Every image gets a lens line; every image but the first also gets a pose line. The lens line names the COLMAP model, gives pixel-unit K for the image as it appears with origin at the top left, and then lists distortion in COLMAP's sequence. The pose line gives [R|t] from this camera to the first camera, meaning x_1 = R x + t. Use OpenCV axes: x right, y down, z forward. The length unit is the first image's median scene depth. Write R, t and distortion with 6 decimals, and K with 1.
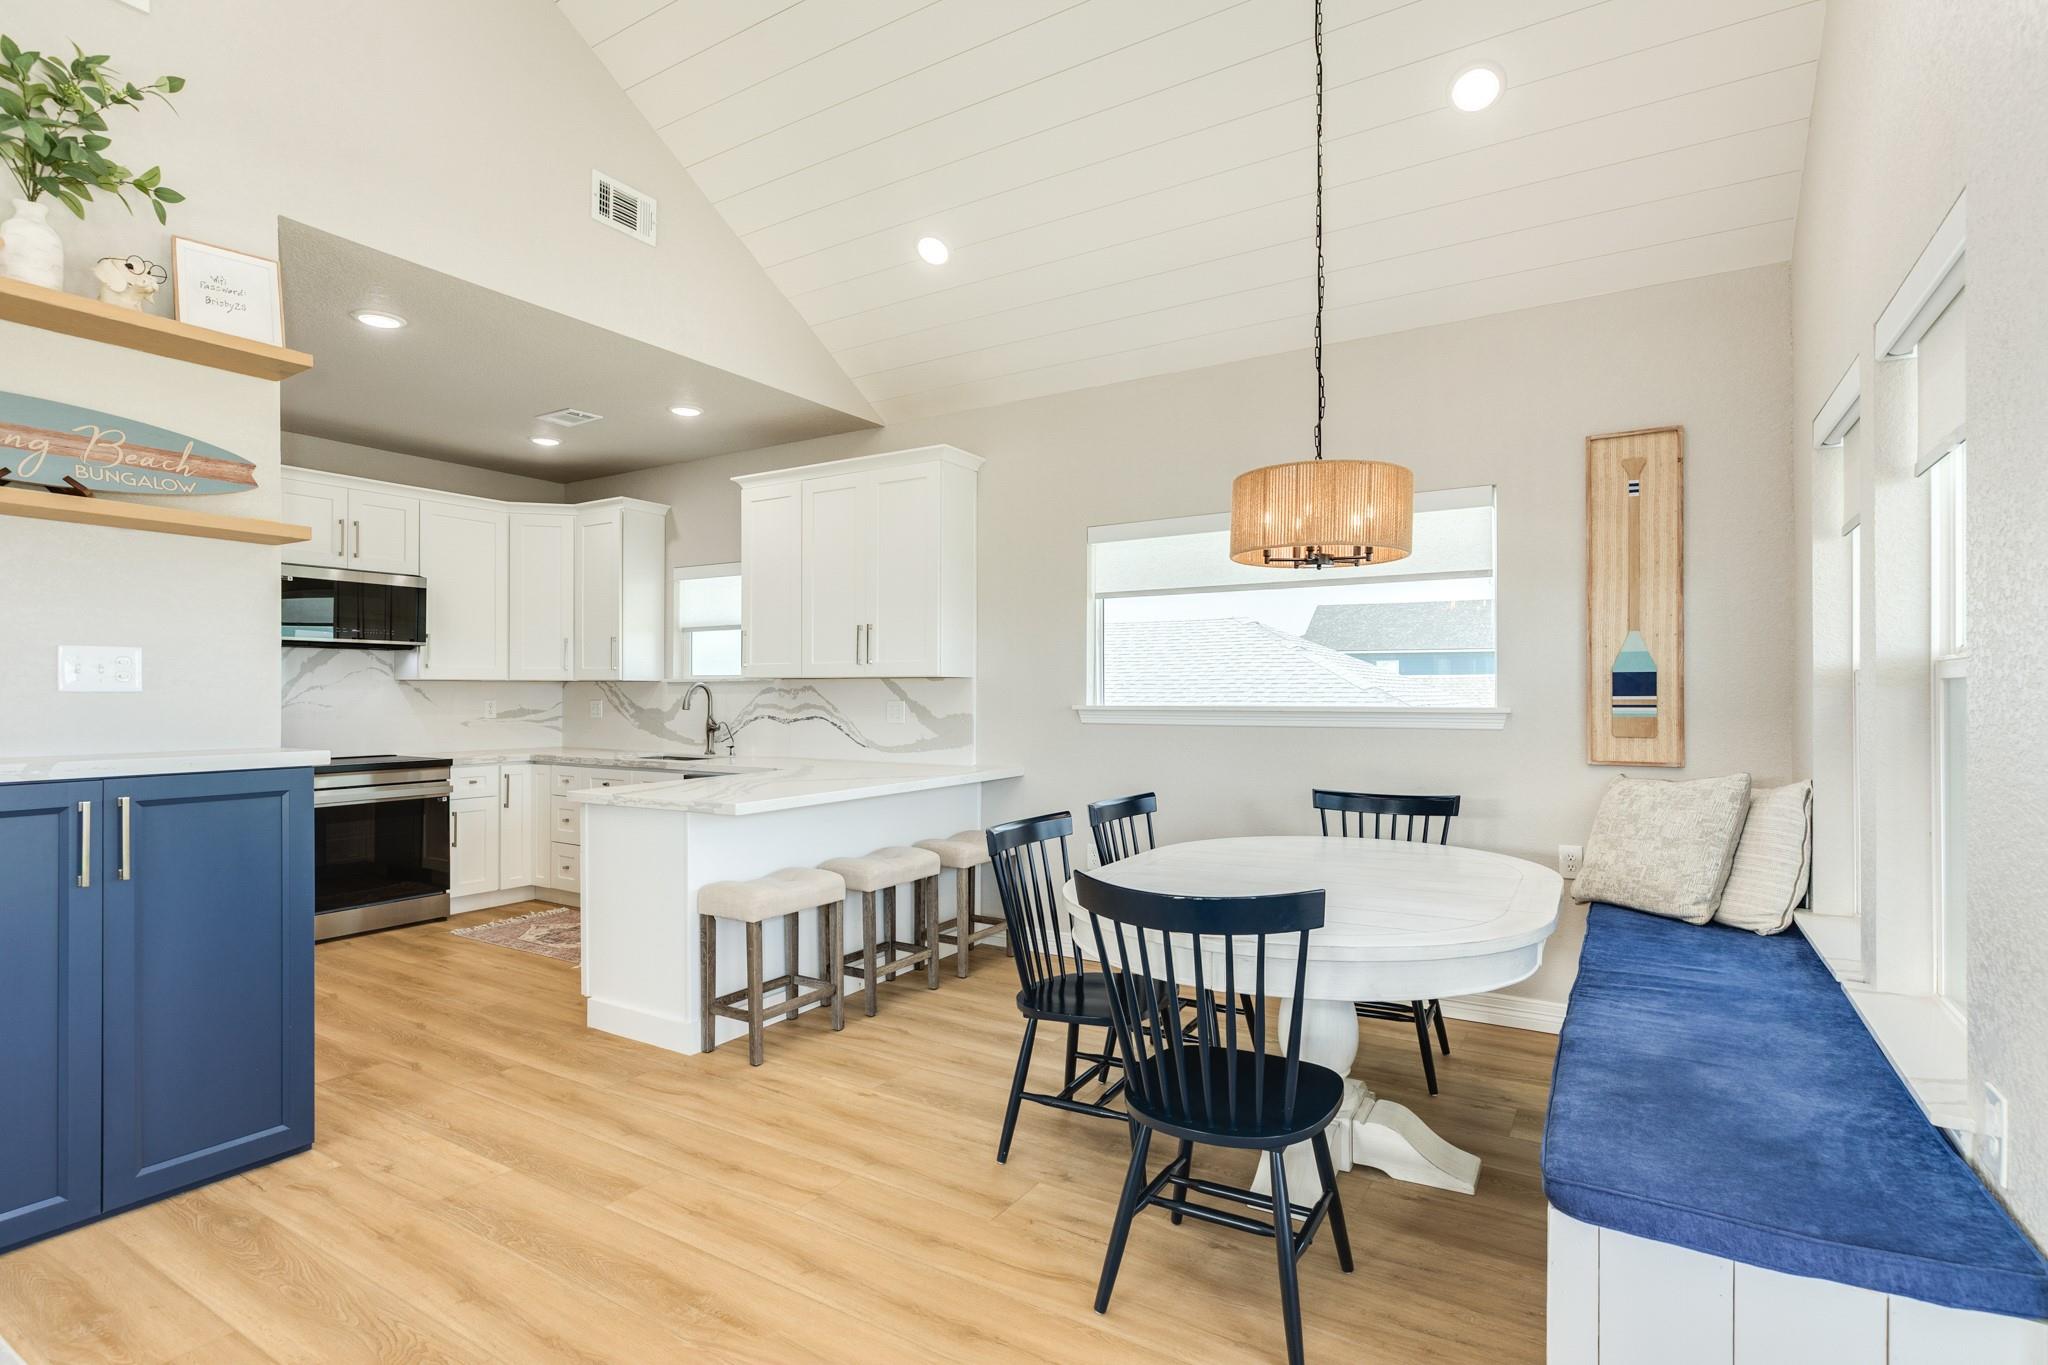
lens RADIAL K [[987.1, 0, 1026.5], [0, 987.1, 694.3], [0, 0, 1]] dist [-0.008557, -0.000448]
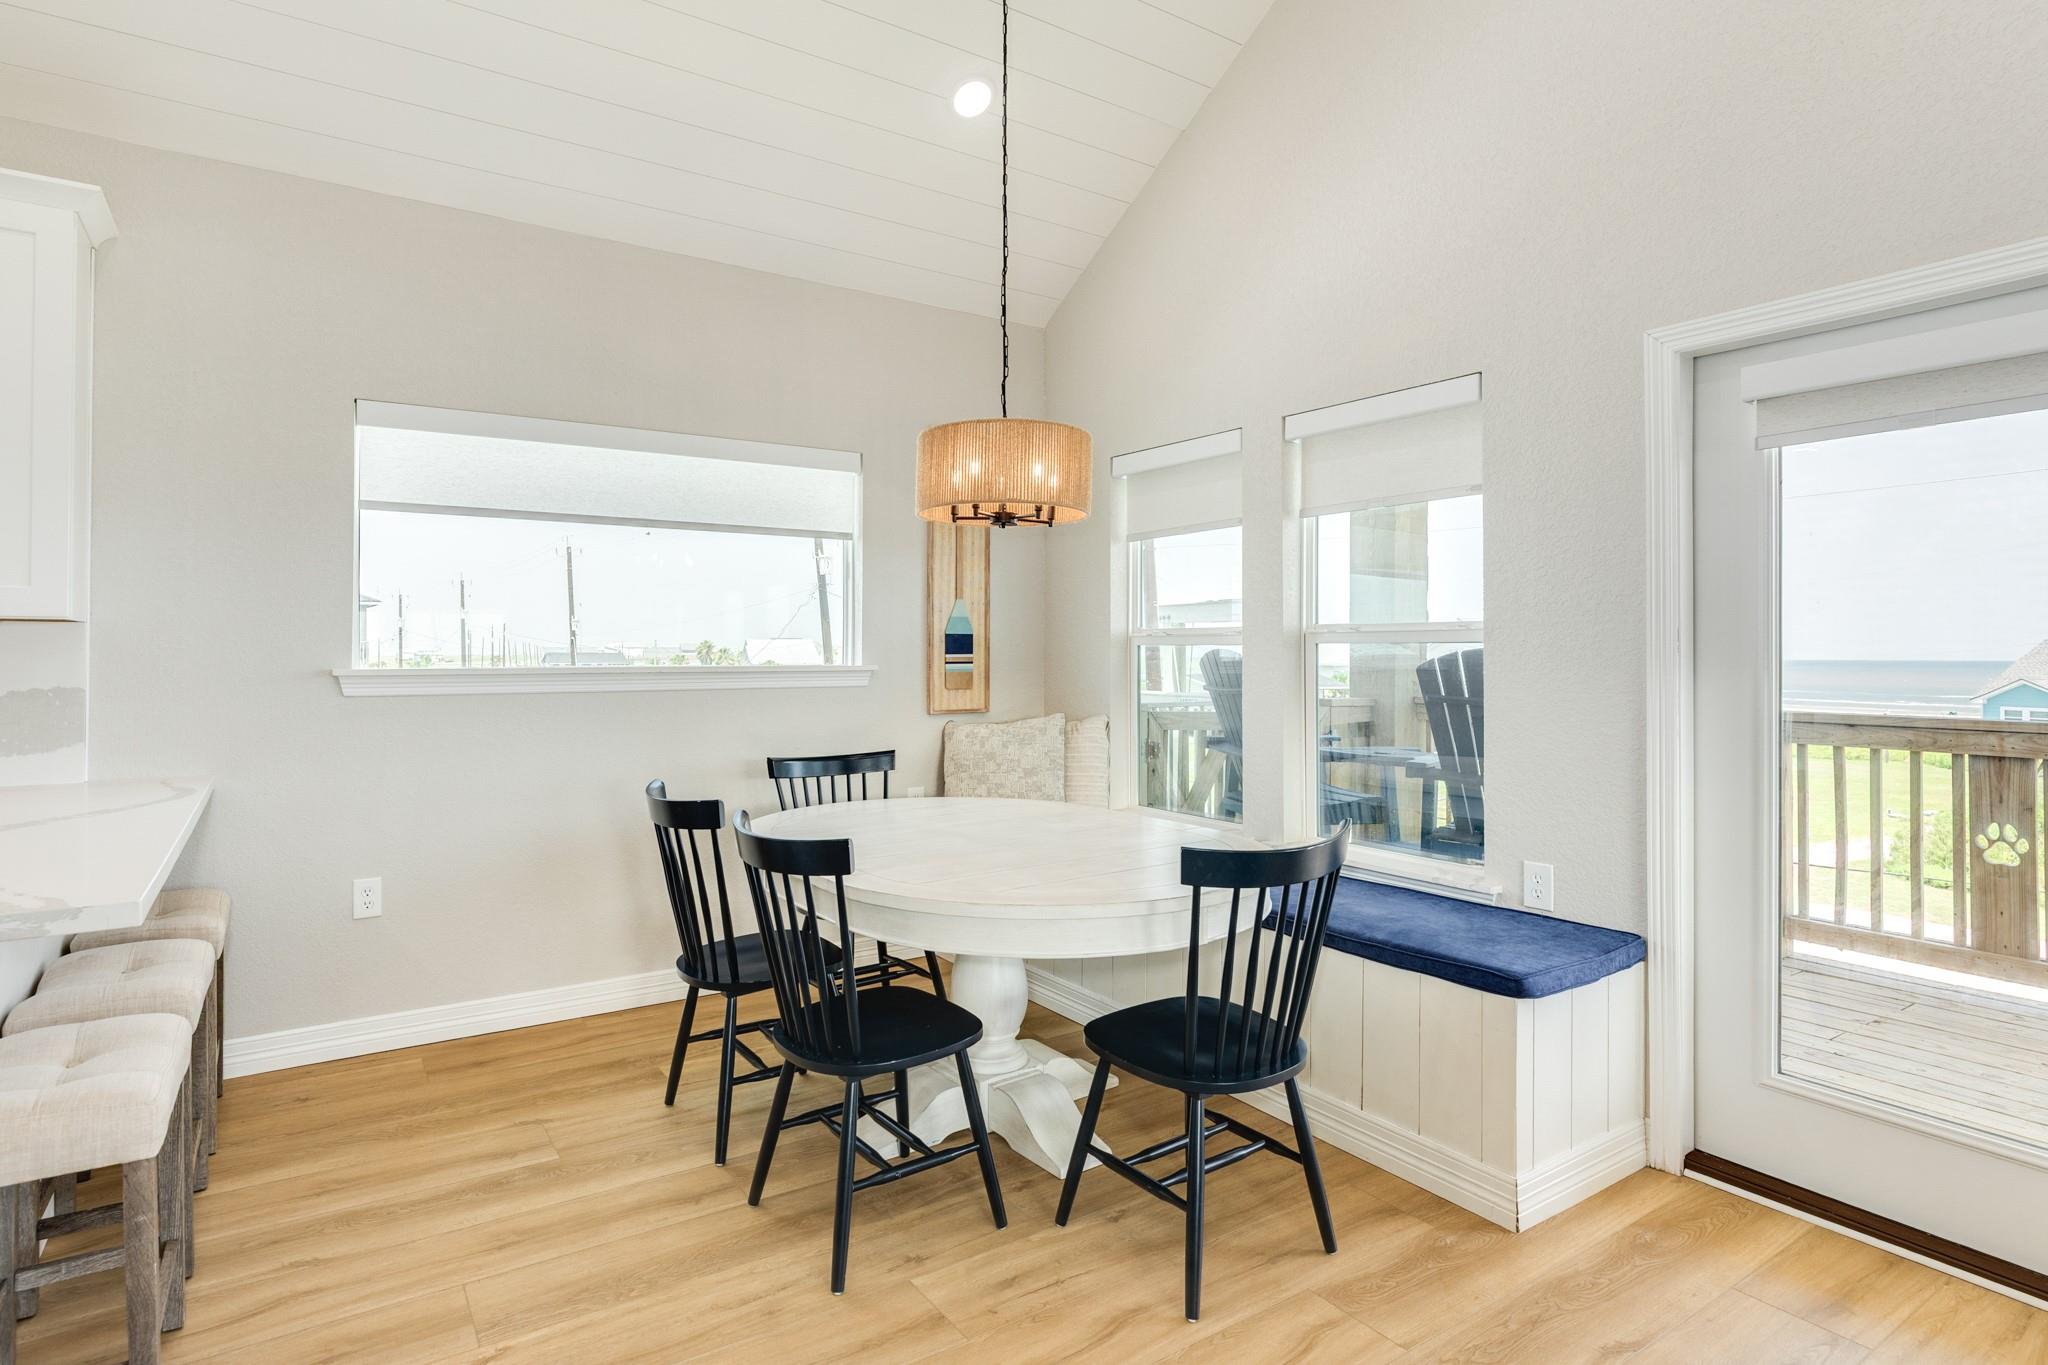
lens RADIAL K [[1066.6, 0, 963.1], [0, 1066.6, 628.8], [0, 0, 1]] dist [-0.003683, -0.000637]
pose [[0.443025, 0.027216, 0.896096, -0.393993], [0.006007, 0.999427, -0.033324, 0.010554], [-0.896489, 0.020146, 0.442607, 0.321241]]
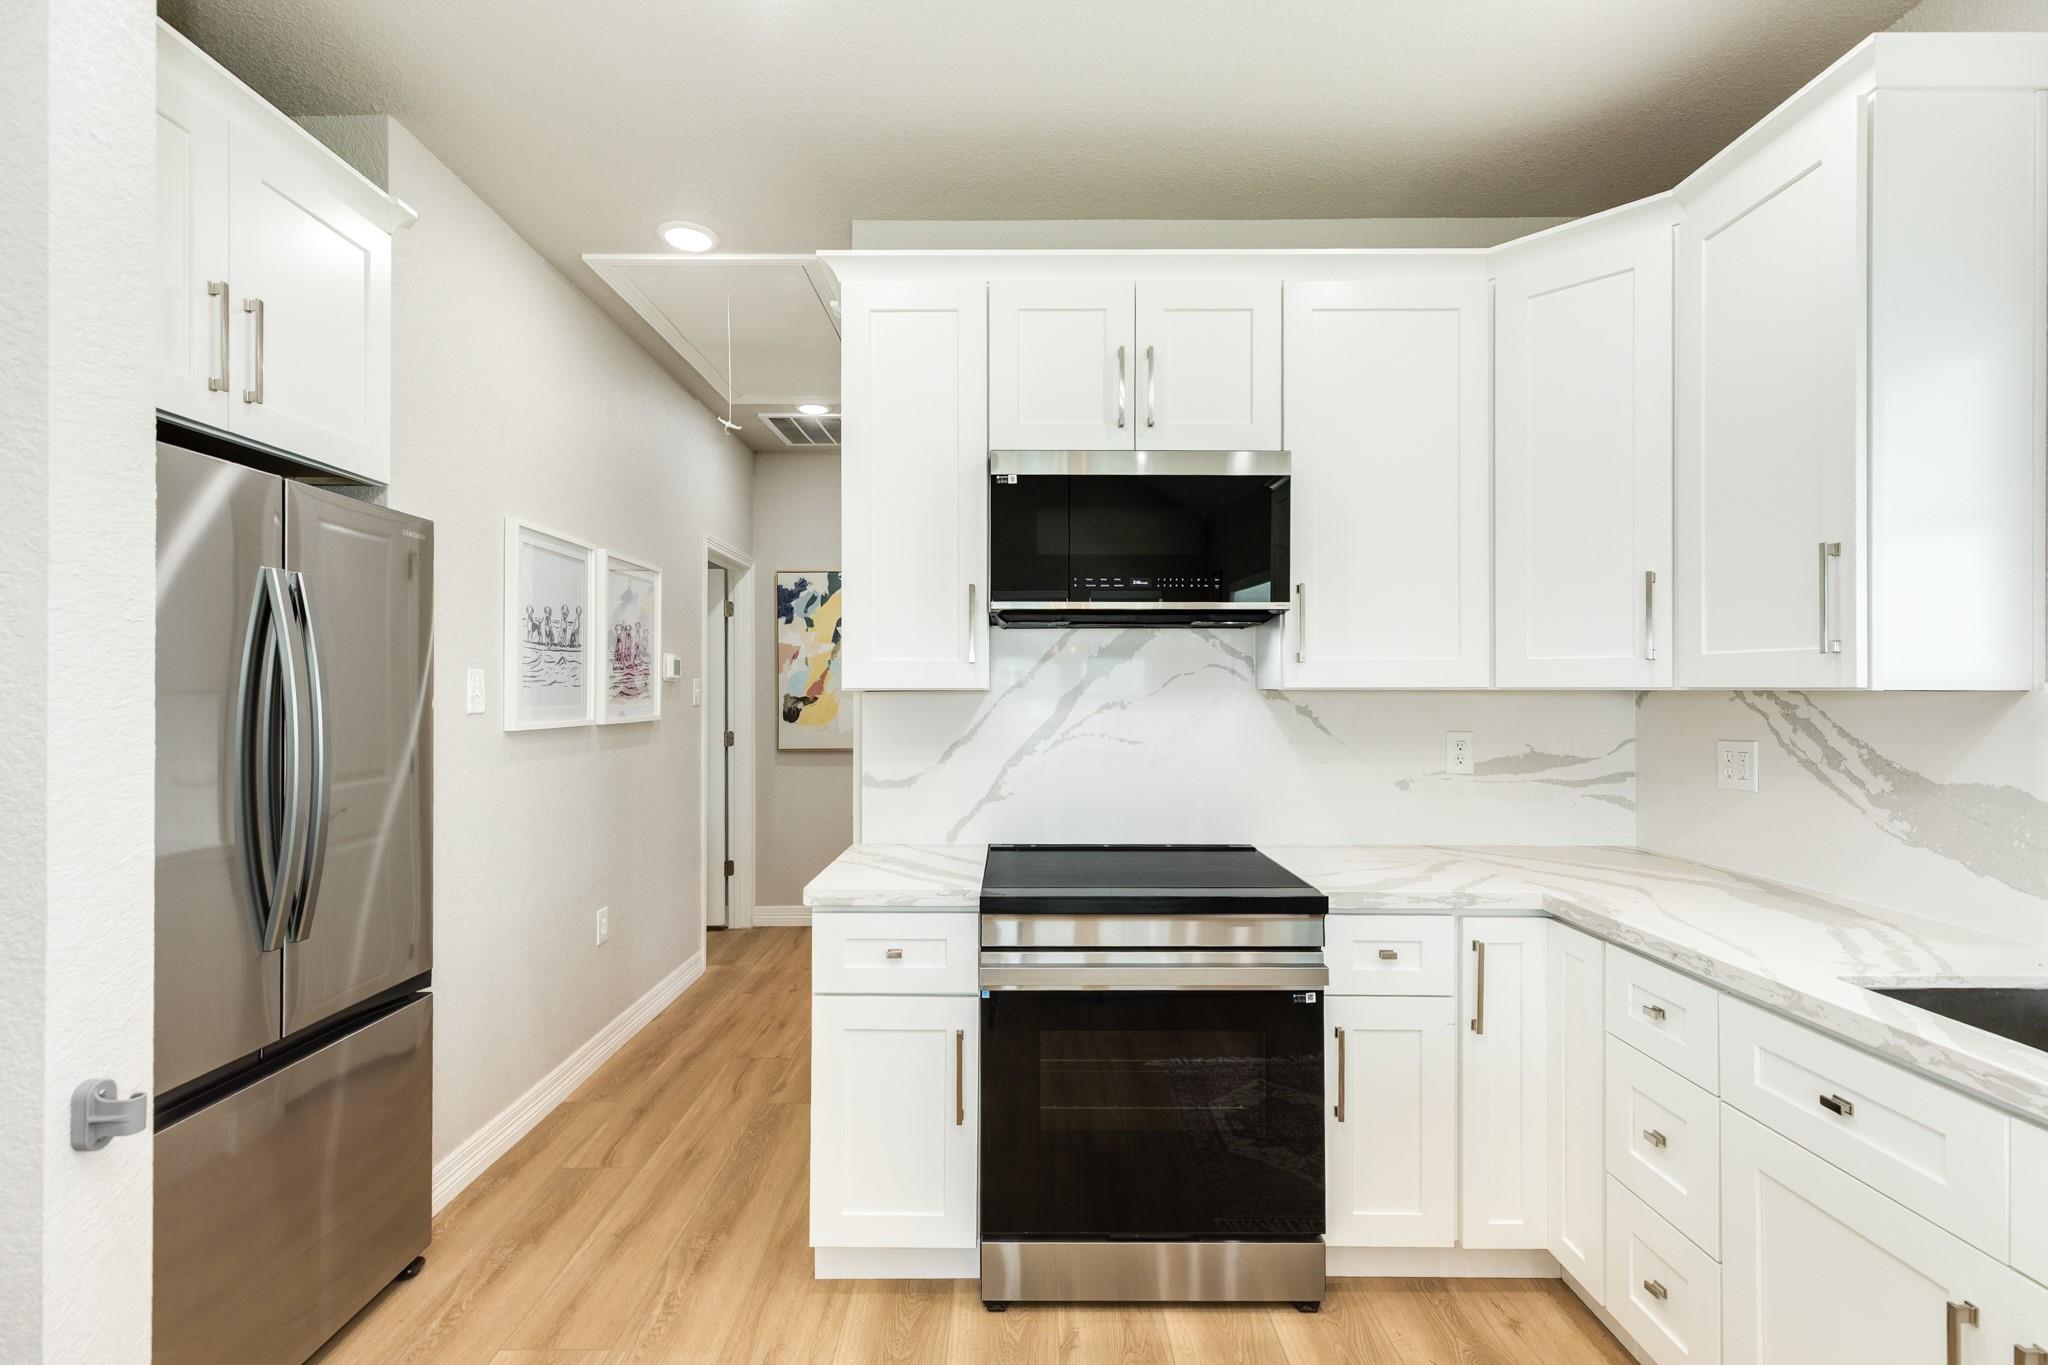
lens RADIAL K [[913.4, 0, 1022.0], [0, 913.4, 691.3], [0, 0, 1]] dist [0.005230, -0.000159]
pose [[0.525290, 0.000551, -0.850923, -0.402796], [-0.002478, 0.999997, -0.000882, -0.016494], [0.850920, 0.002572, 0.525290, 0.835165]]
